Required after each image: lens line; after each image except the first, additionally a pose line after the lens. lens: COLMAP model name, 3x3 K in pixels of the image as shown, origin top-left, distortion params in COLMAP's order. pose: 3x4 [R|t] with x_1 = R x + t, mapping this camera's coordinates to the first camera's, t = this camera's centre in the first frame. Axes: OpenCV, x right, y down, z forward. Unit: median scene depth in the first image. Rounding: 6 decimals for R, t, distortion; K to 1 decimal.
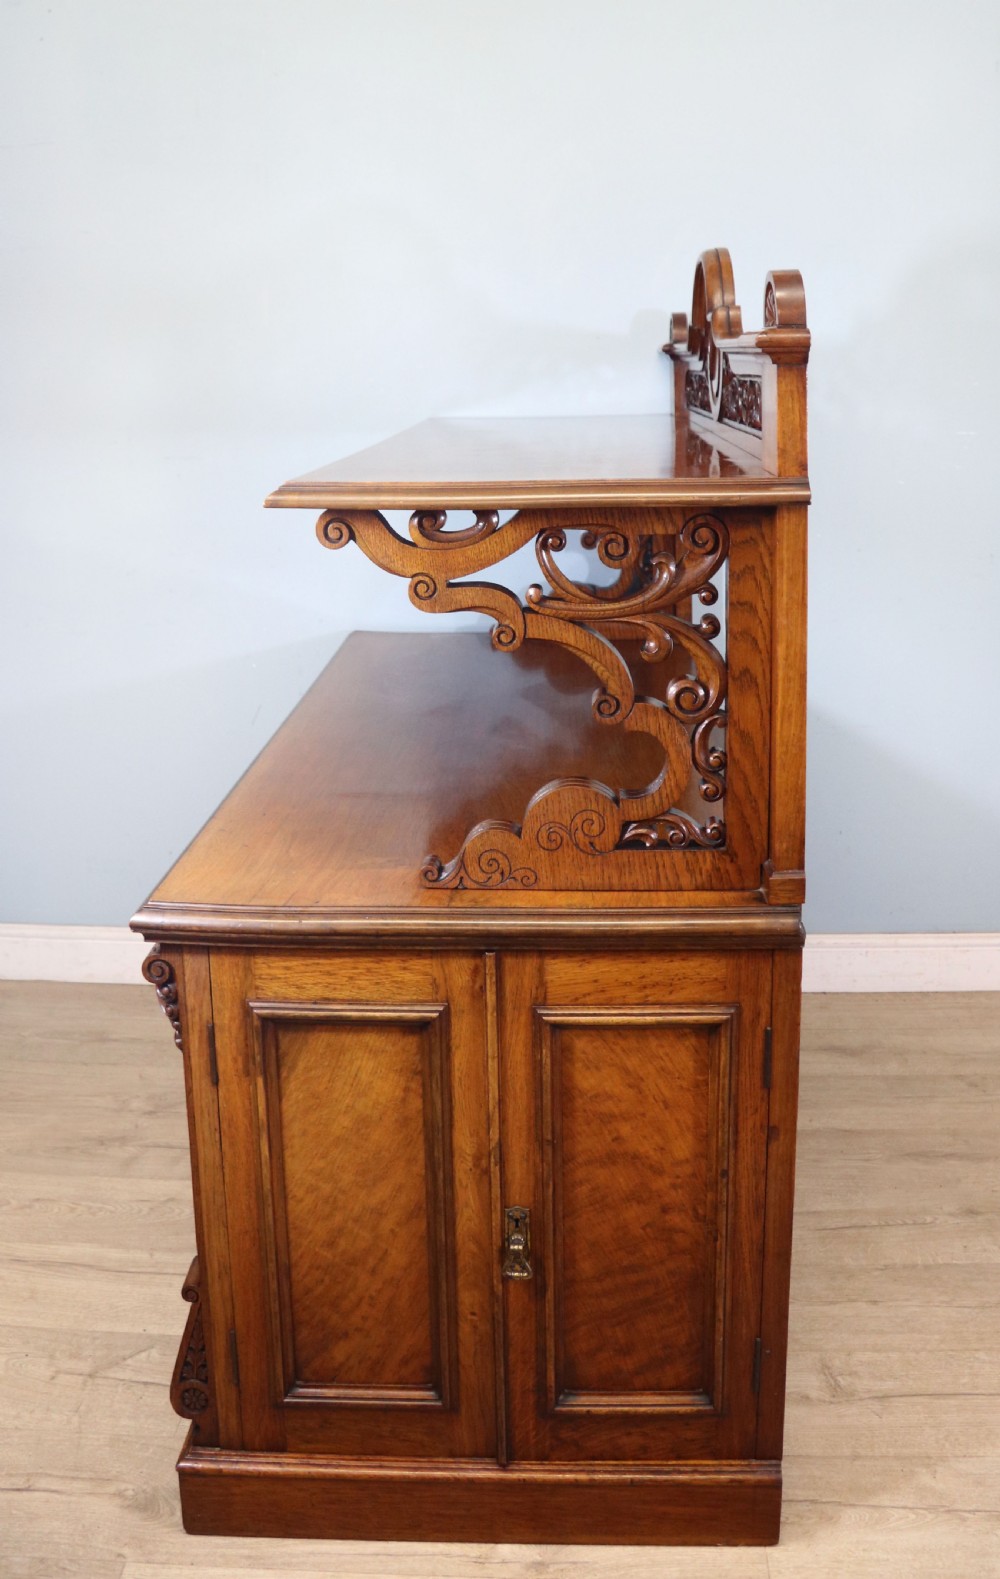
lens RADIAL K [[1504.4, 0, 467.3], [0, 1504.4, 593.0], [0, 0, 1]] dist [-0.181464, 0.123081]
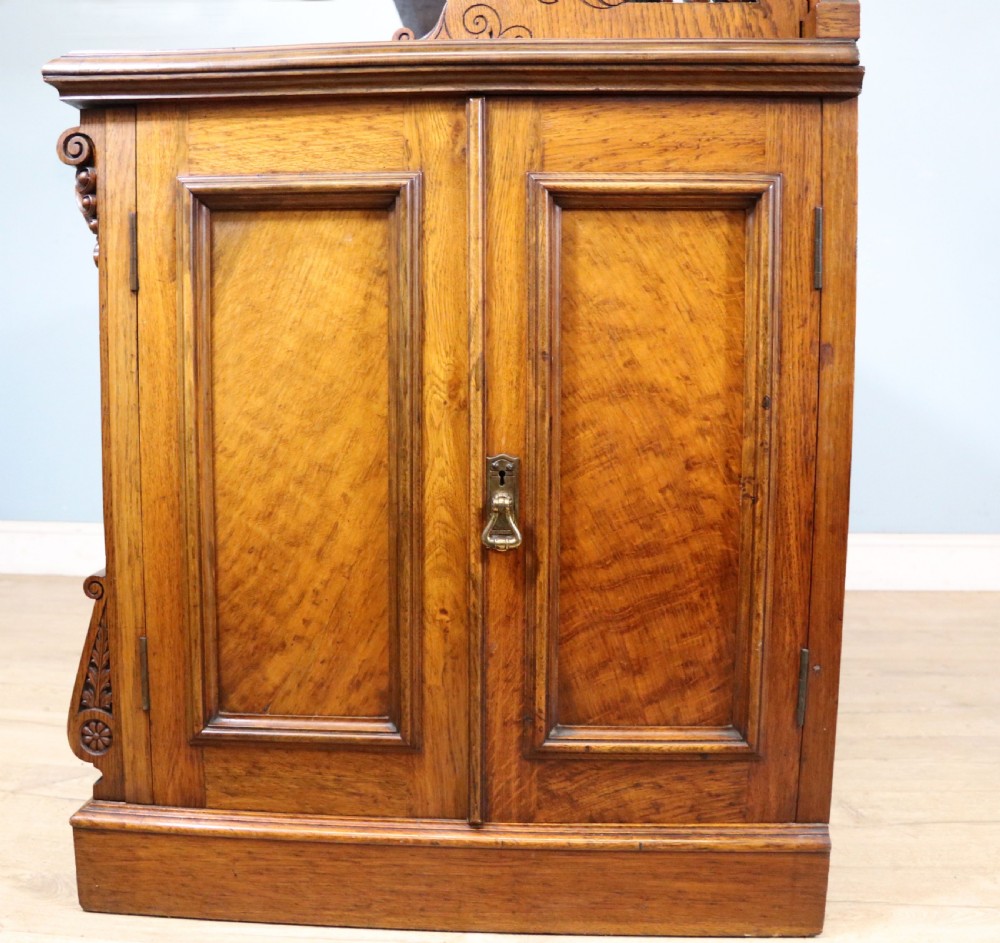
lens RADIAL K [[1116.7, 0, 420.3], [0, 1116.7, 472.4], [0, 0, 1]] dist [-0.189618, 0.126278]
pose [[0.999367, 0.023524, -0.026676, 0.005916], [-0.024793, 0.998526, -0.048288, 0.461181], [0.025500, 0.048919, 0.998477, 0.400714]]
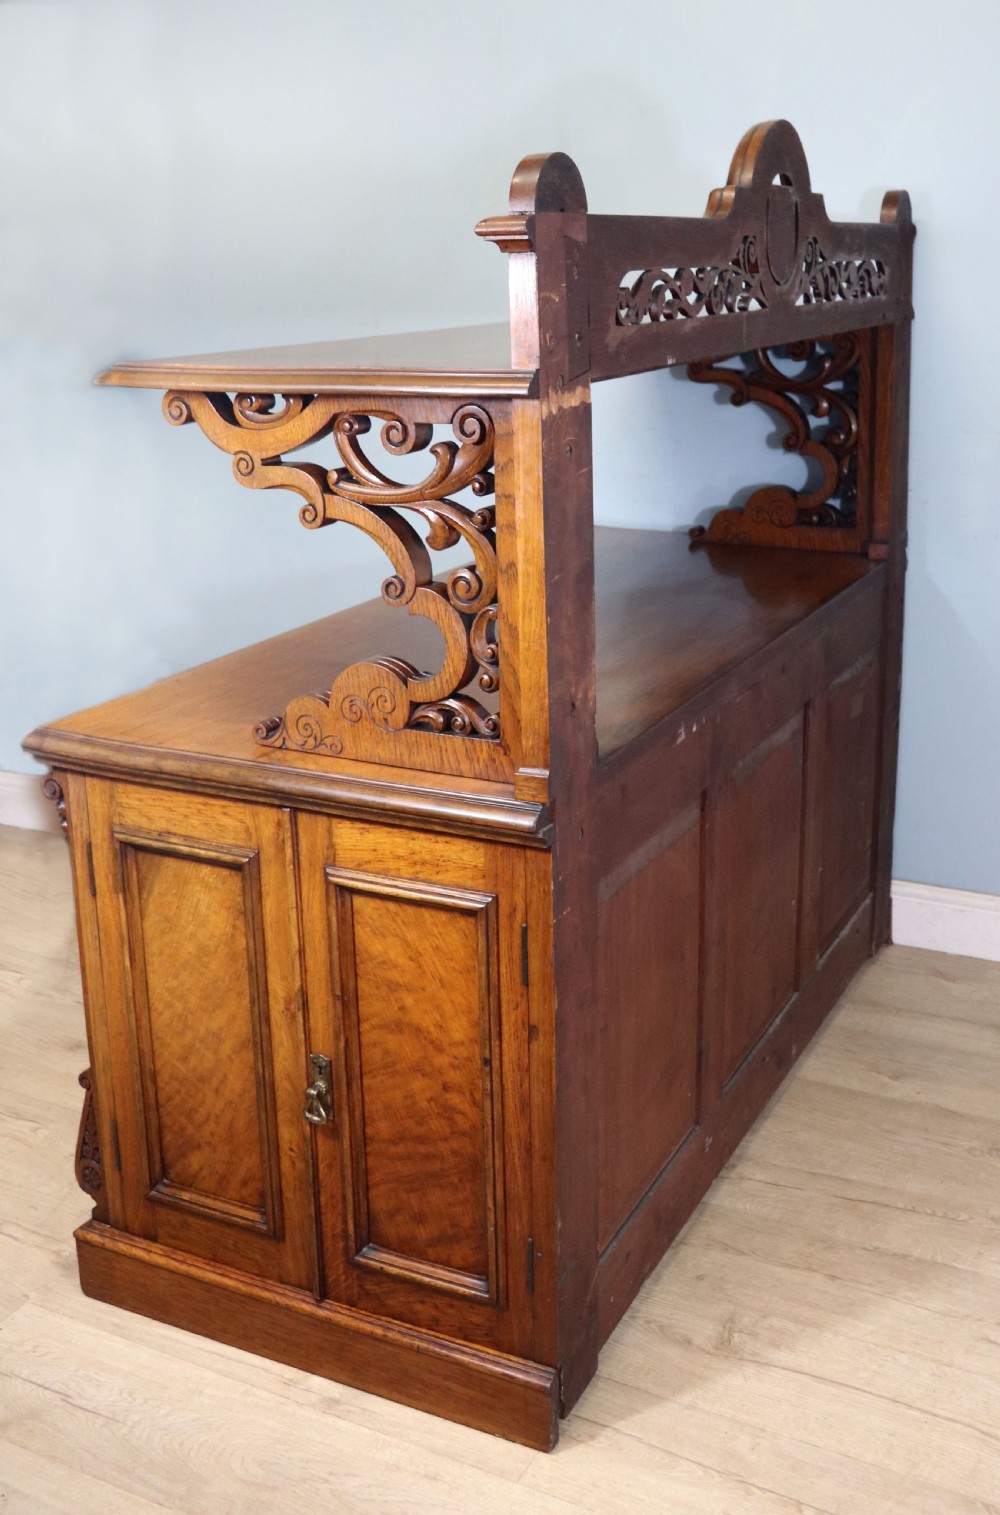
lens RADIAL K [[1609.0, 0, 491.1], [0, 1609.0, 657.8], [0, 0, 1]] dist [-0.108310, 0.168784]
pose [[0.915782, 0.099239, -0.389223, 0.574908], [-0.060996, 0.992120, 0.109443, -0.002569], [0.397017, -0.076485, 0.914619, 0.006479]]
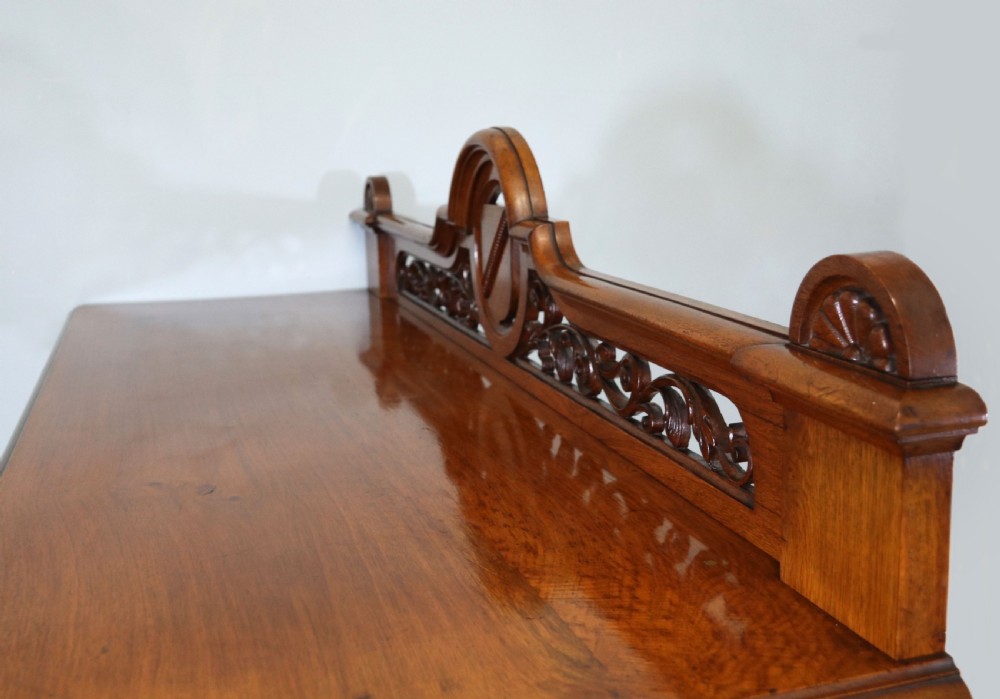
lens RADIAL K [[1206.1, 0, 552.1], [0, 1206.1, 351.4], [0, 0, 1]] dist [-0.020006, -0.017586]
pose [[0.924797, -0.061817, 0.375405, -0.050446], [0.054491, 0.998060, 0.030112, -0.187878], [-0.376538, -0.007391, 0.926372, 0.600080]]
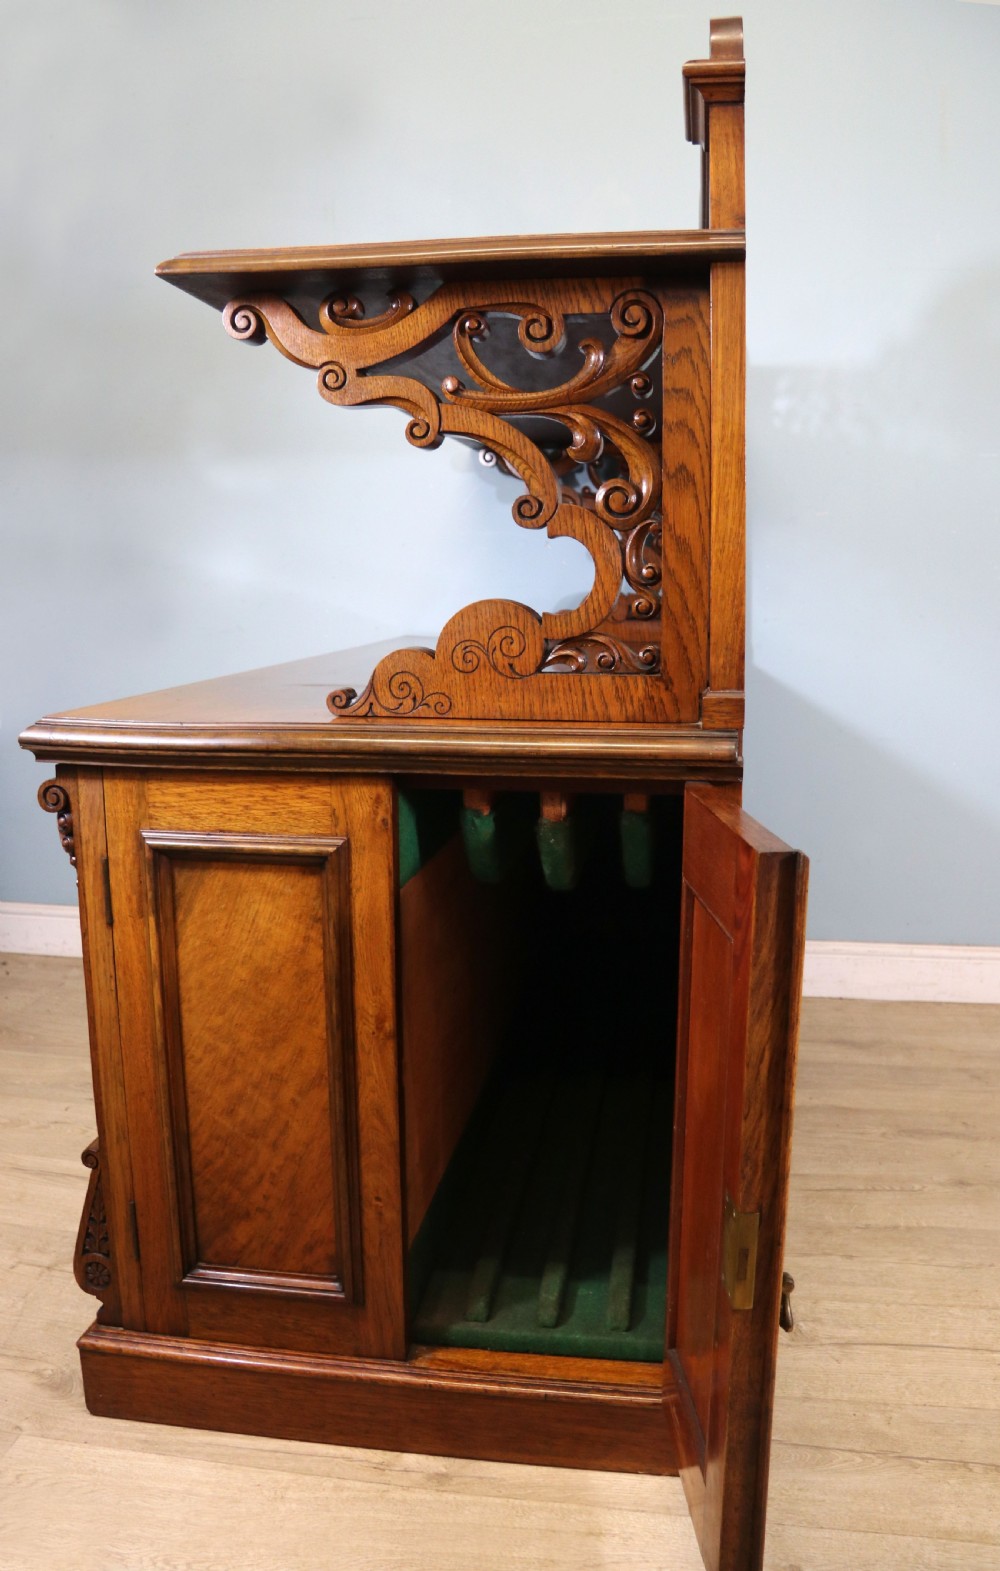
lens RADIAL K [[1237.2, 0, 499.3], [0, 1237.2, 784.5], [0, 0, 1]] dist [-0.196562, 0.139926]
pose [[0.995778, 0.033395, -0.085504, 0.140402], [-0.031814, 0.999298, 0.019795, 0.221816], [0.086105, -0.016991, 0.996141, 0.251918]]
